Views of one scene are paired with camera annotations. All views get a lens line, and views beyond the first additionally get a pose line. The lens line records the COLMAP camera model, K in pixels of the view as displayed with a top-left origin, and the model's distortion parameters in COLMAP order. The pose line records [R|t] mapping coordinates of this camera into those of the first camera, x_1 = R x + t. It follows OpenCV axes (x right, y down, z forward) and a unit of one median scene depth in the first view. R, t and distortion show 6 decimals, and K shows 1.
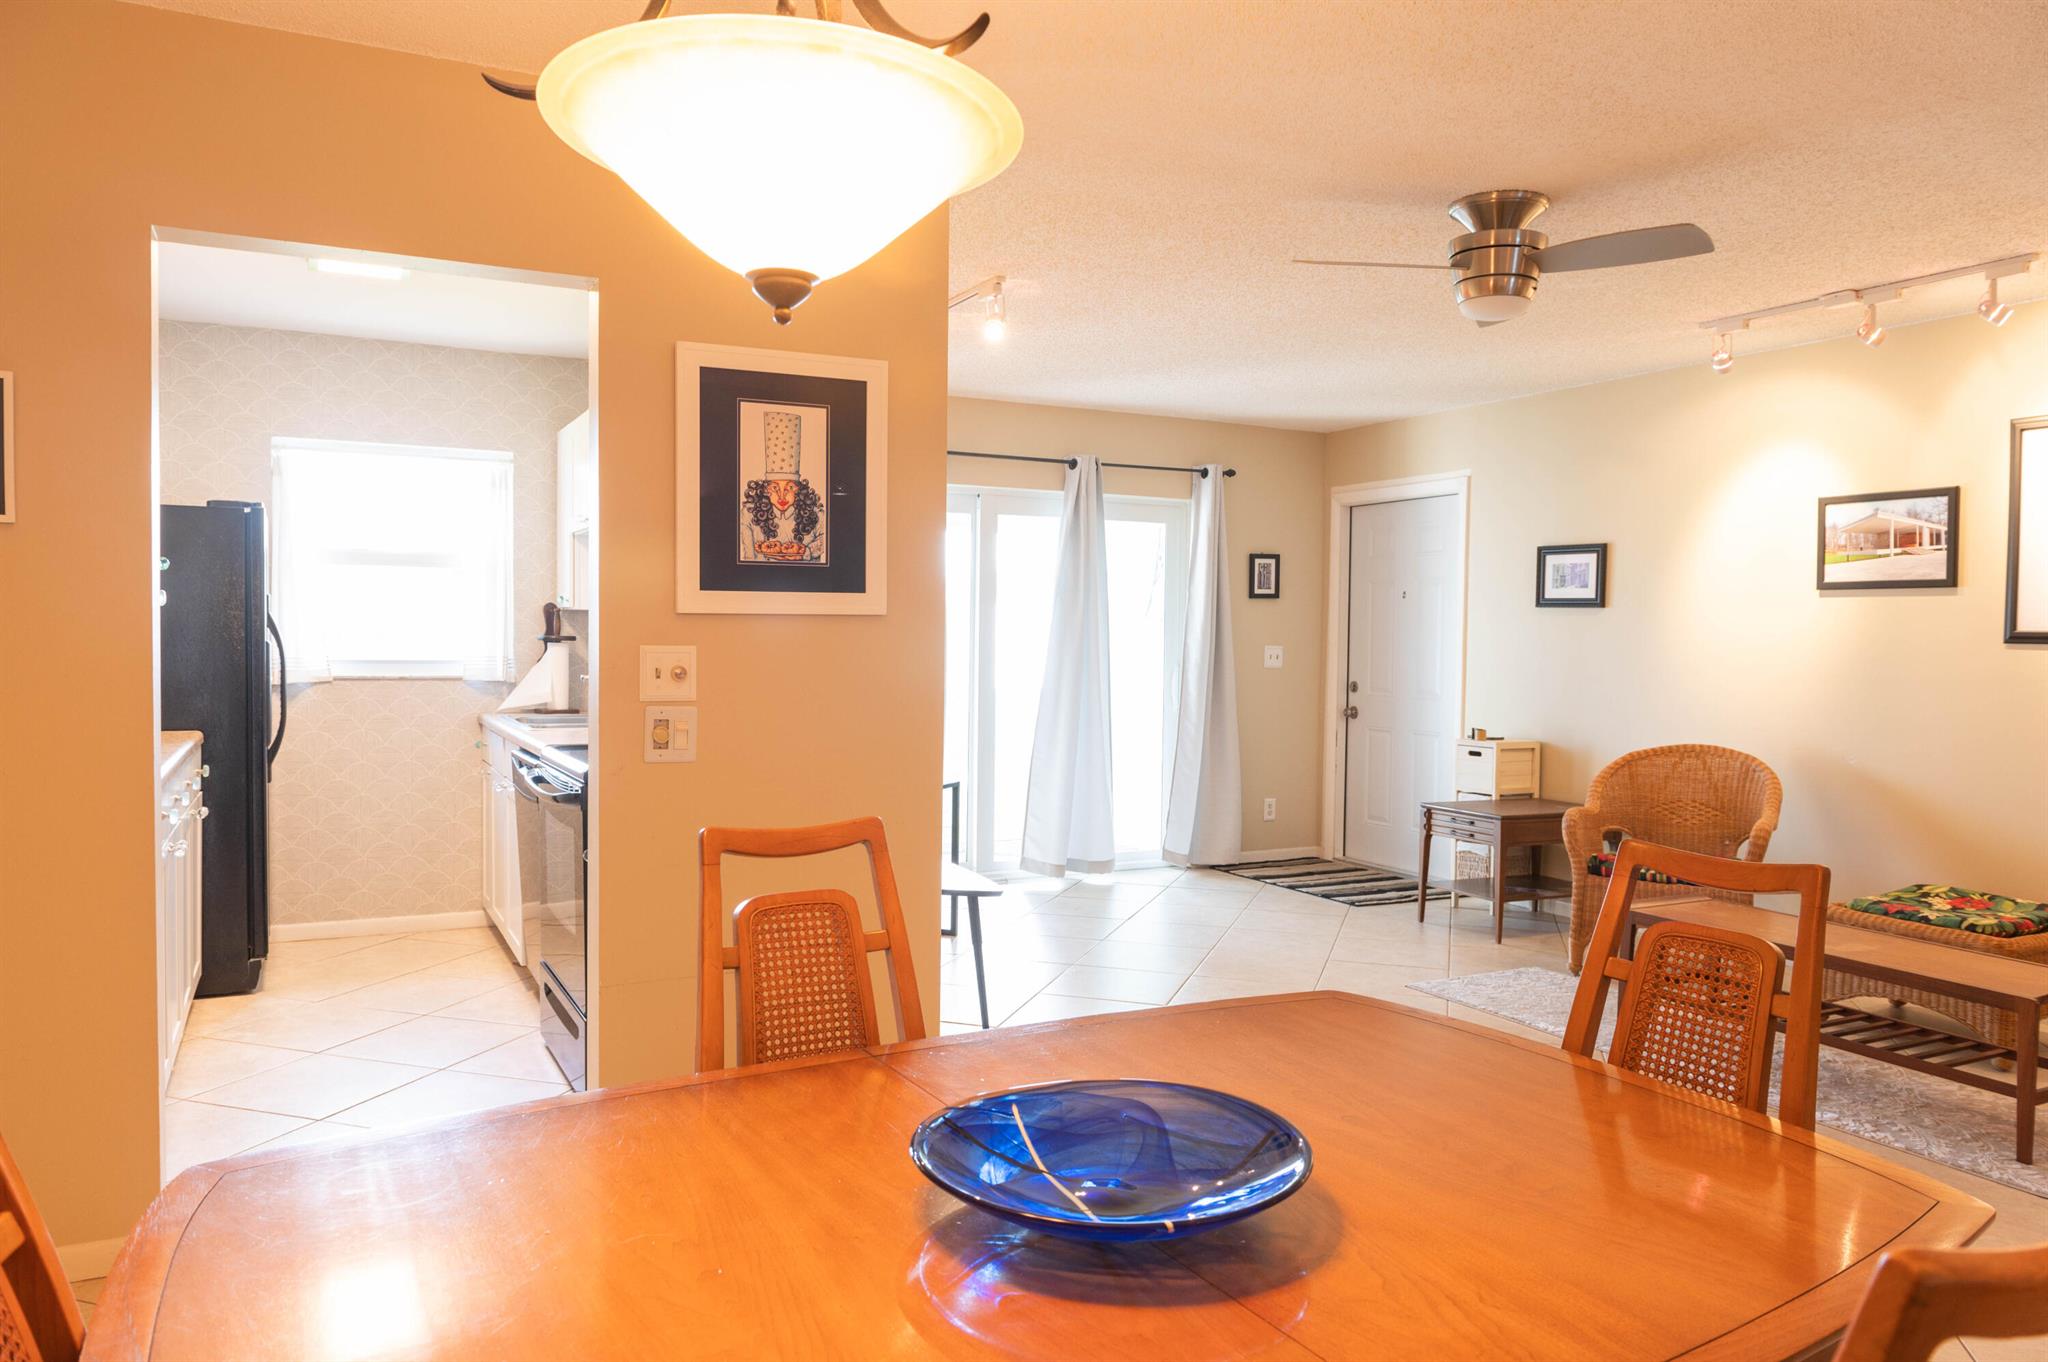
lens RADIAL K [[1385.1, 0, 1022.5], [0, 1385.1, 681.8], [0, 0, 1]] dist [-0.009777, -0.003823]
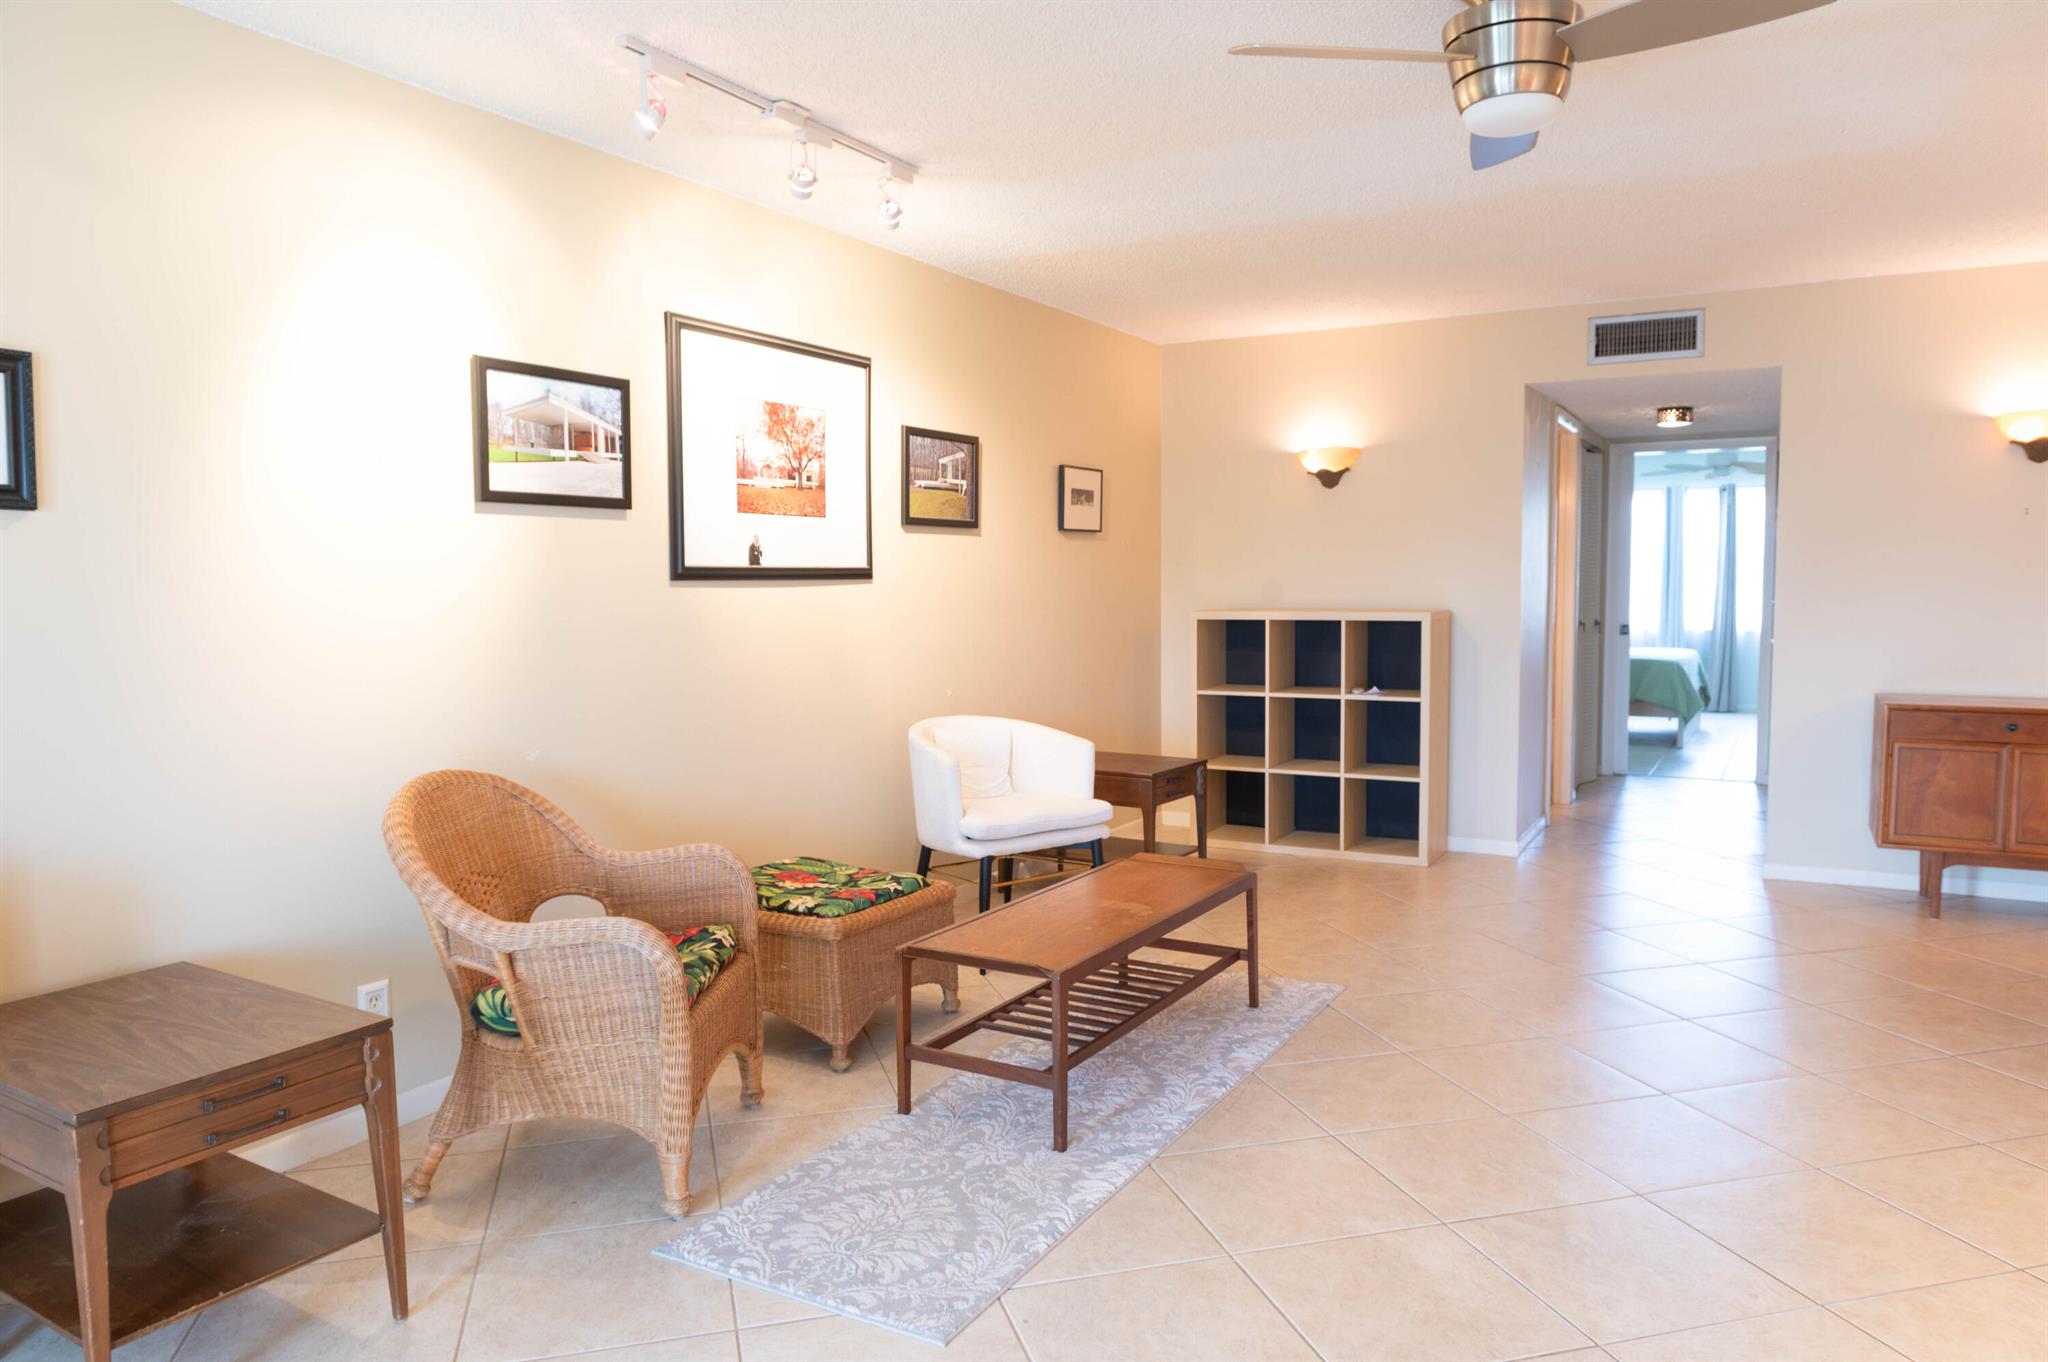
lens RADIAL K [[1385.1, 0, 1017.6], [0, 1385.1, 670.9], [0, 0, 1]] dist [-0.009777, -0.003823]
pose [[-0.544382, -0.063906, 0.836400, -0.106114], [0.030684, 0.994910, 0.095987, -0.045906], [-0.838276, 0.077918, -0.539650, 1.236359]]
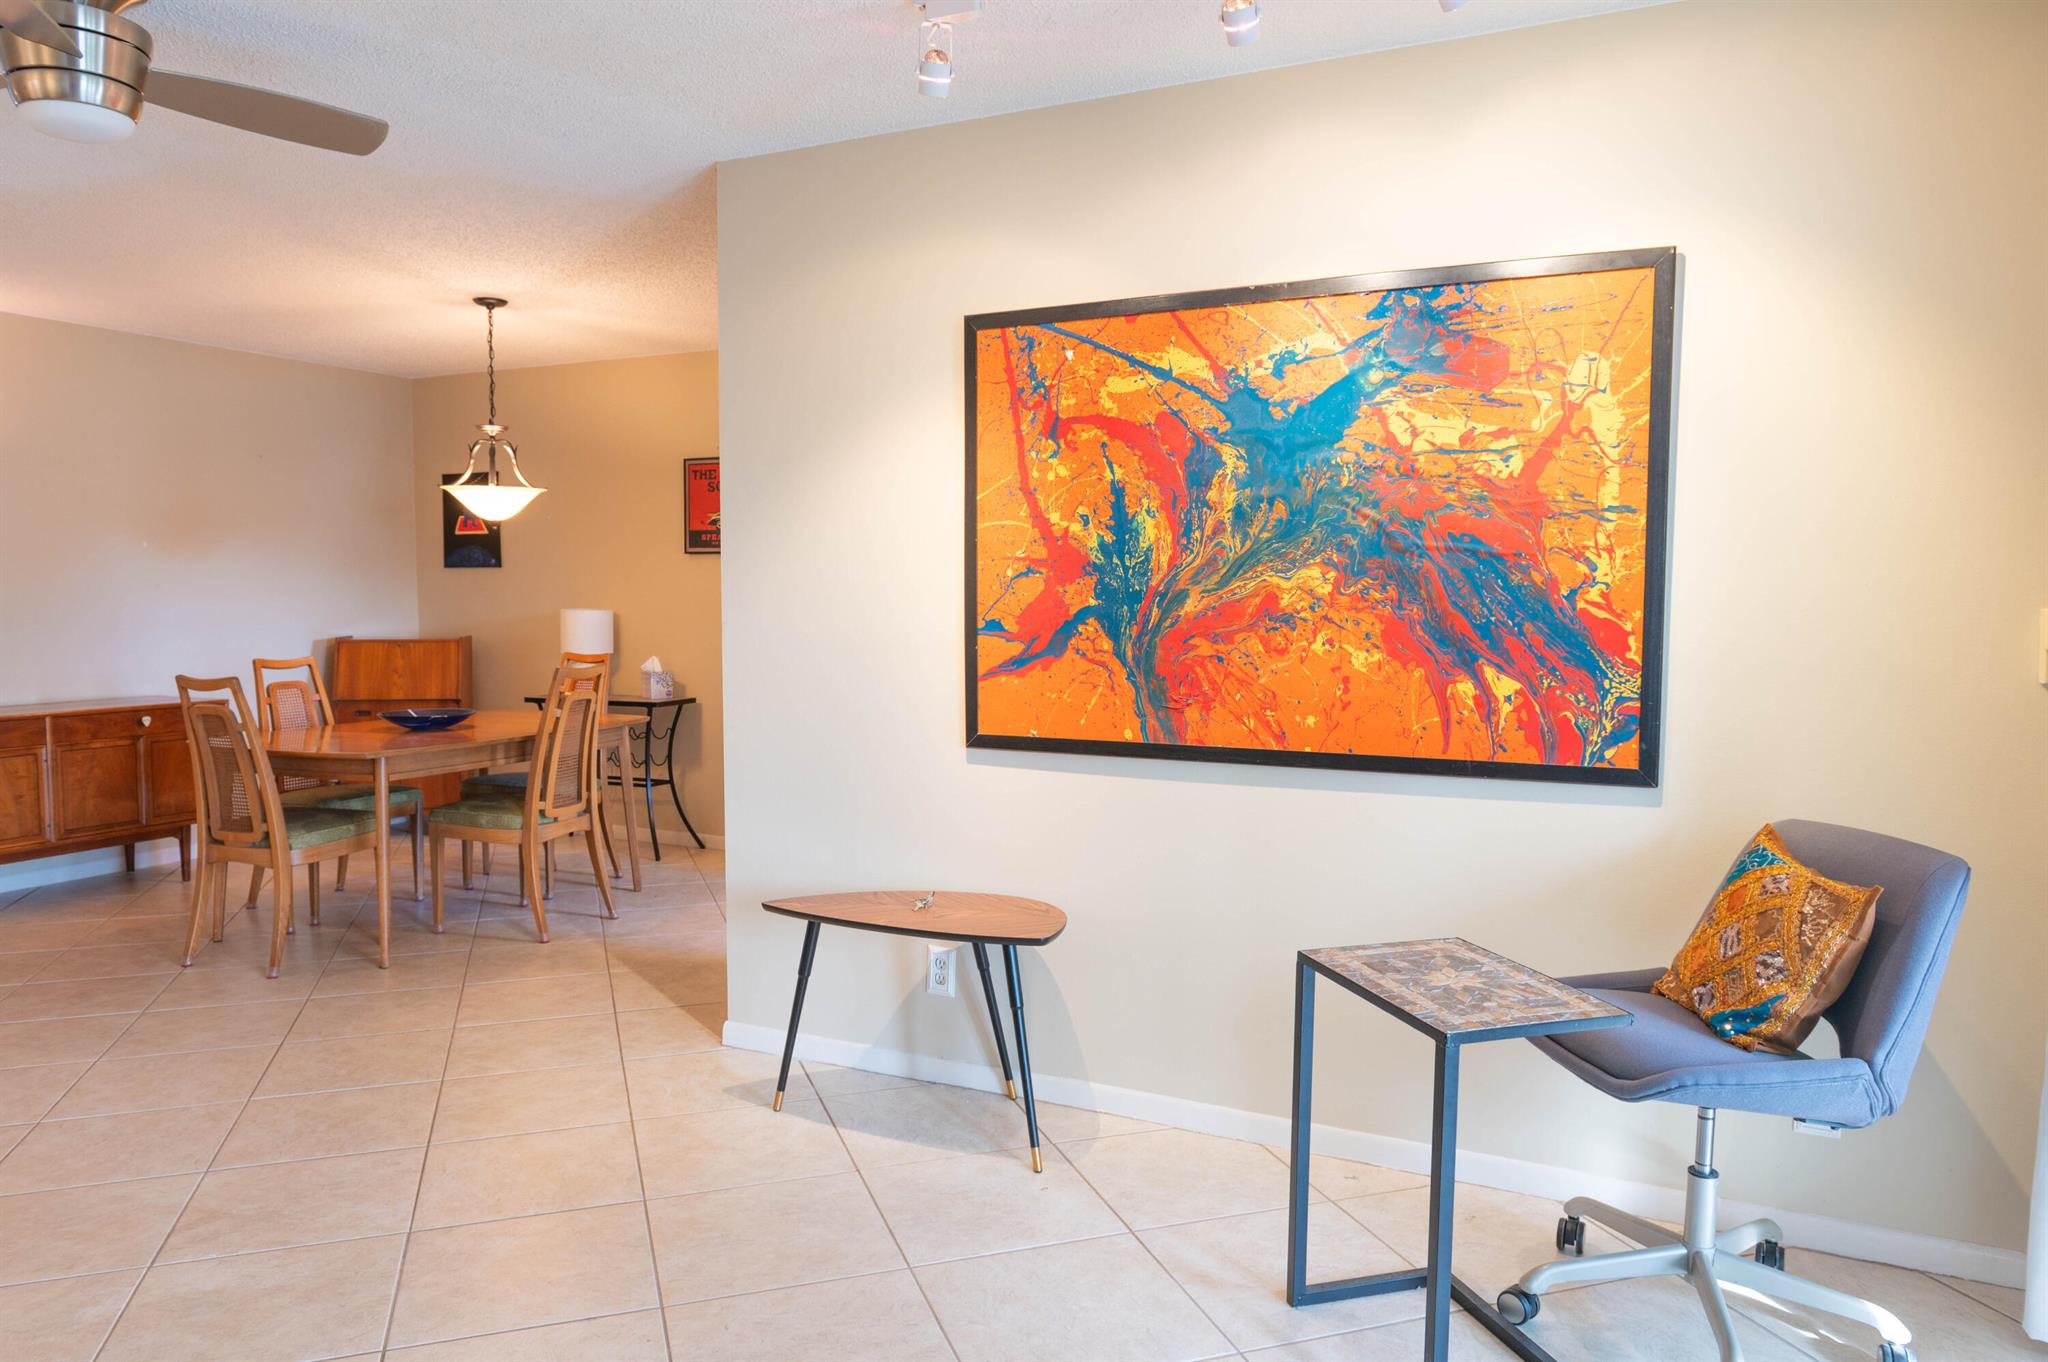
lens RADIAL K [[1385.1, 0, 1012.1], [0, 1385.1, 682.7], [0, 0, 1]] dist [-0.009777, -0.003823]
pose [[-0.806131, 0.027737, -0.591087, 0.290471], [-0.032275, 0.995353, 0.090725, -0.051803], [0.590857, 0.092213, -0.801489, 1.416055]]
